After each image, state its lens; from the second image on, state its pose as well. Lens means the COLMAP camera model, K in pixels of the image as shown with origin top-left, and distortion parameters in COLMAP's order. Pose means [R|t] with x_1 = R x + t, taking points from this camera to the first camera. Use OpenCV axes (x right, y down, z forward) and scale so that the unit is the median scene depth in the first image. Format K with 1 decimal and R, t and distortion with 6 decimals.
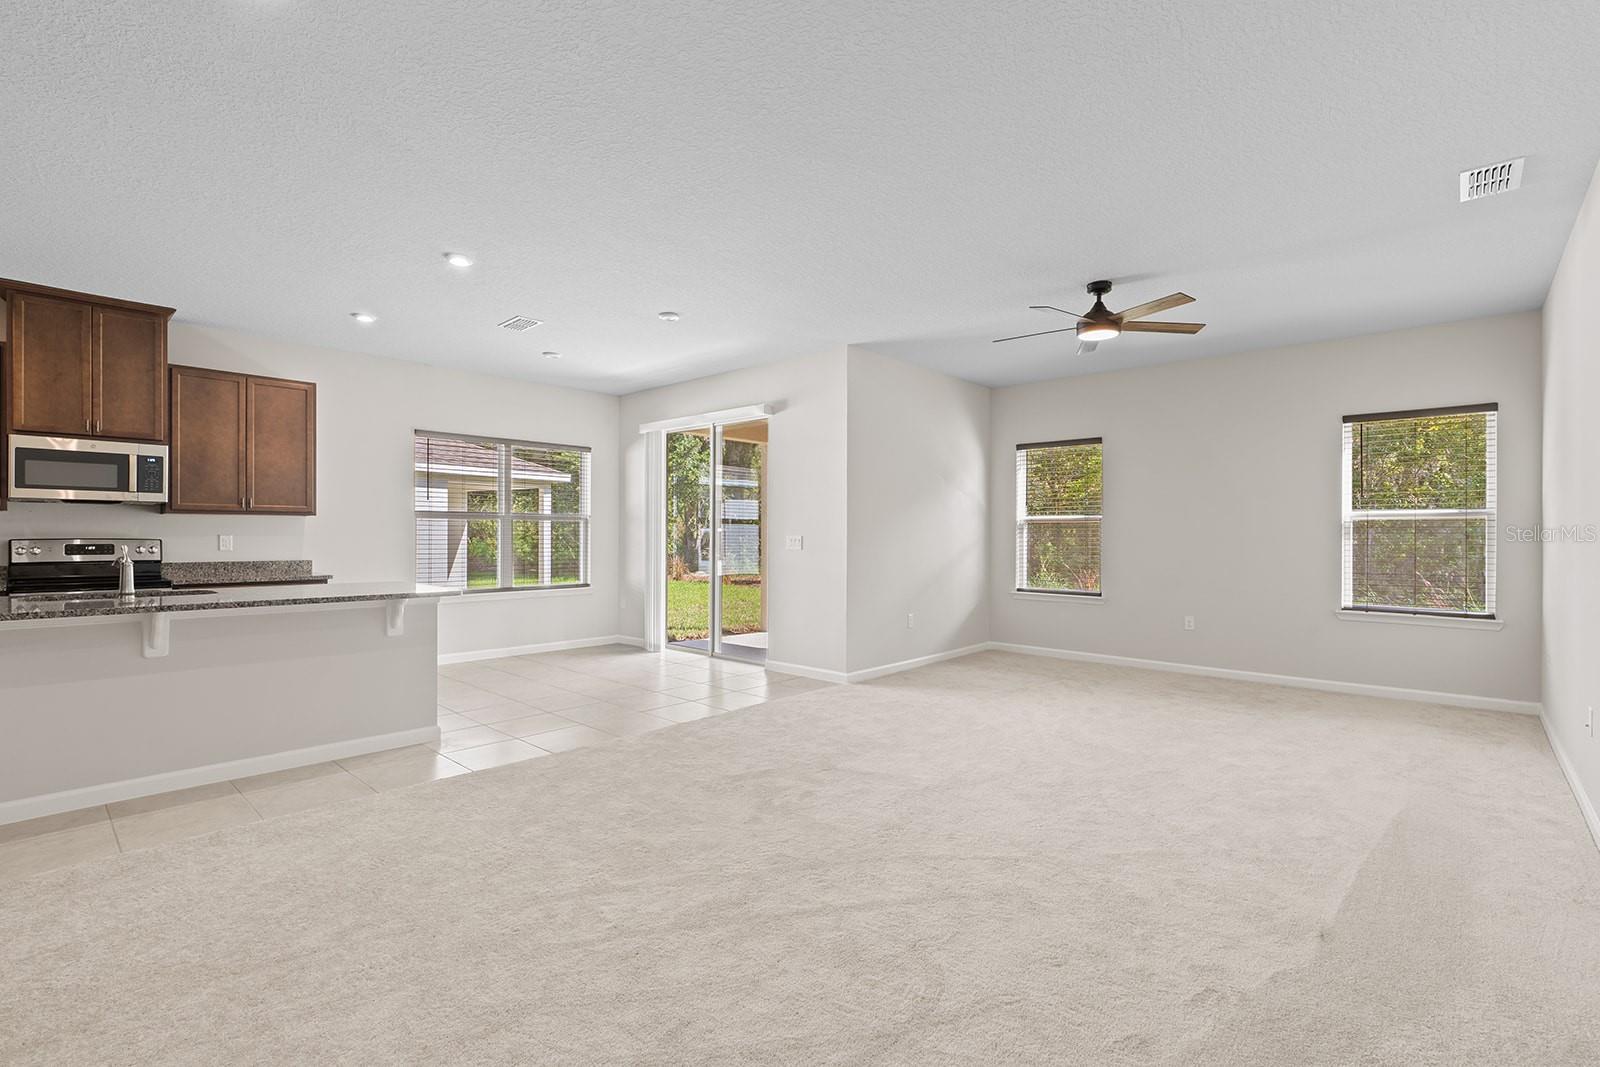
lens RADIAL K [[726.6, 0, 805.6], [0, 726.6, 534.3], [0, 0, 1]] dist [-0.009785, 0.003328]
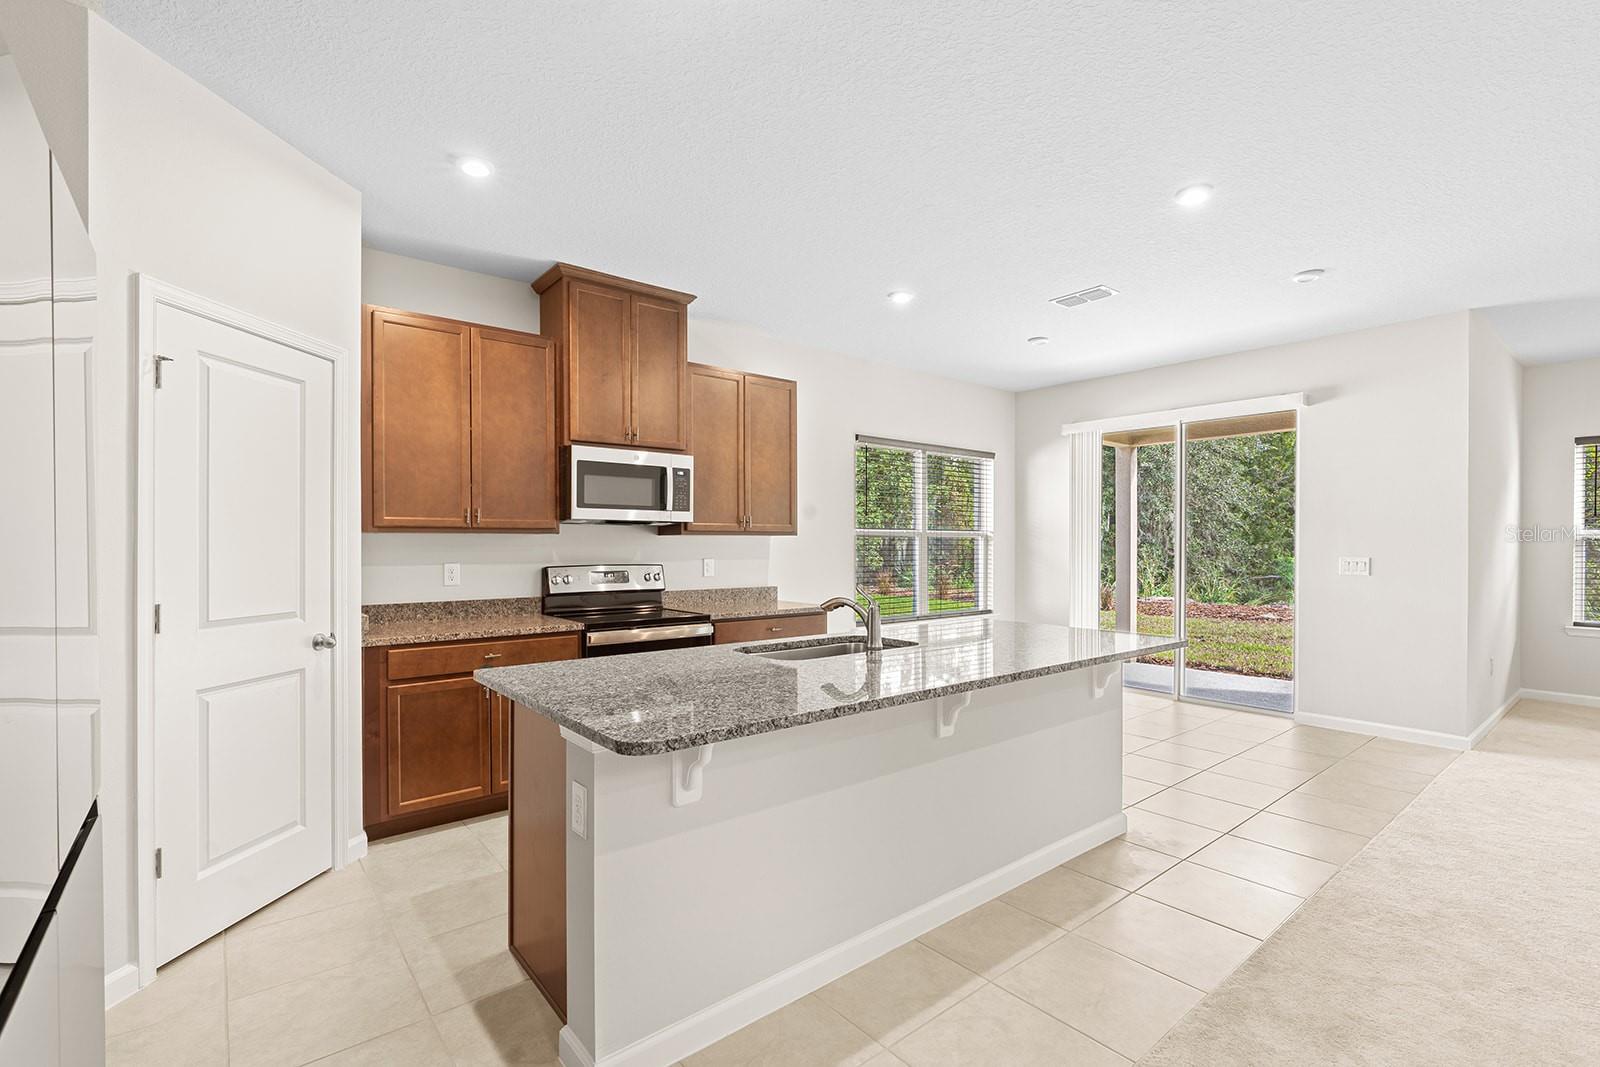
lens RADIAL K [[726.6, 0, 792.8], [0, 726.6, 548.6], [0, 0, 1]] dist [-0.009785, 0.003328]
pose [[0.989049, -0.002029, -0.147574, -0.593099], [0.003030, 0.999974, 0.006558, -0.017232], [0.147557, -0.006934, 0.989029, 0.154308]]
